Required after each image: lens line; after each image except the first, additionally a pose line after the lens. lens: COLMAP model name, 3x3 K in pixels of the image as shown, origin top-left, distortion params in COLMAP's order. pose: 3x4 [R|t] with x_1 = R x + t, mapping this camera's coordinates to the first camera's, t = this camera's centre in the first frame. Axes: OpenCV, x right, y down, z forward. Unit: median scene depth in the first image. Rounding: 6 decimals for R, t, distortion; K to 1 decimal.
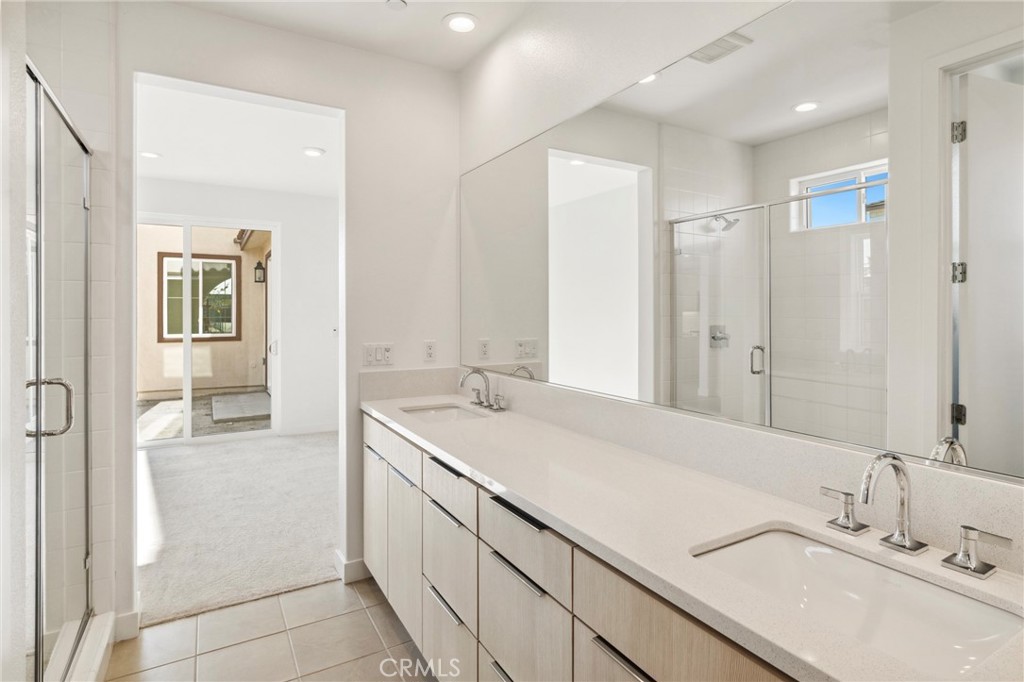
lens RADIAL K [[528.4, 0, 515.6], [0, 528.4, 318.8], [0, 0, 1]] dist [-0.004595, 0.001959]
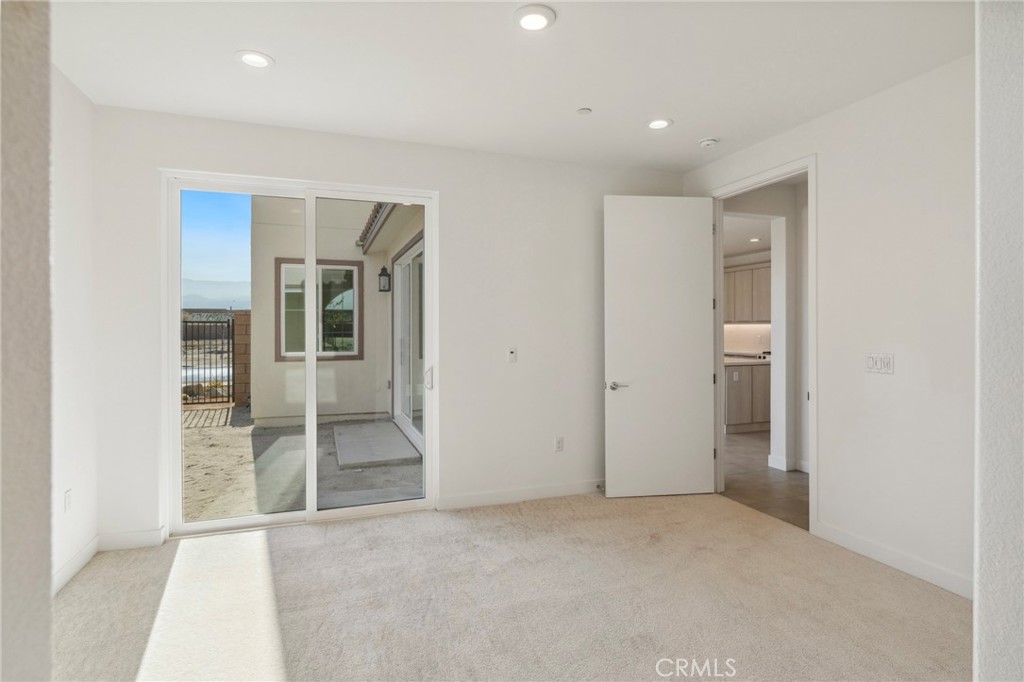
lens RADIAL K [[528.4, 0, 513.9], [0, 528.4, 337.0], [0, 0, 1]] dist [-0.004595, 0.001959]
pose [[0.984567, 0.003029, -0.174982, -0.131956], [-0.002337, 0.999989, 0.004162, 0.000224], [0.174993, -0.003688, 0.984563, 0.201918]]
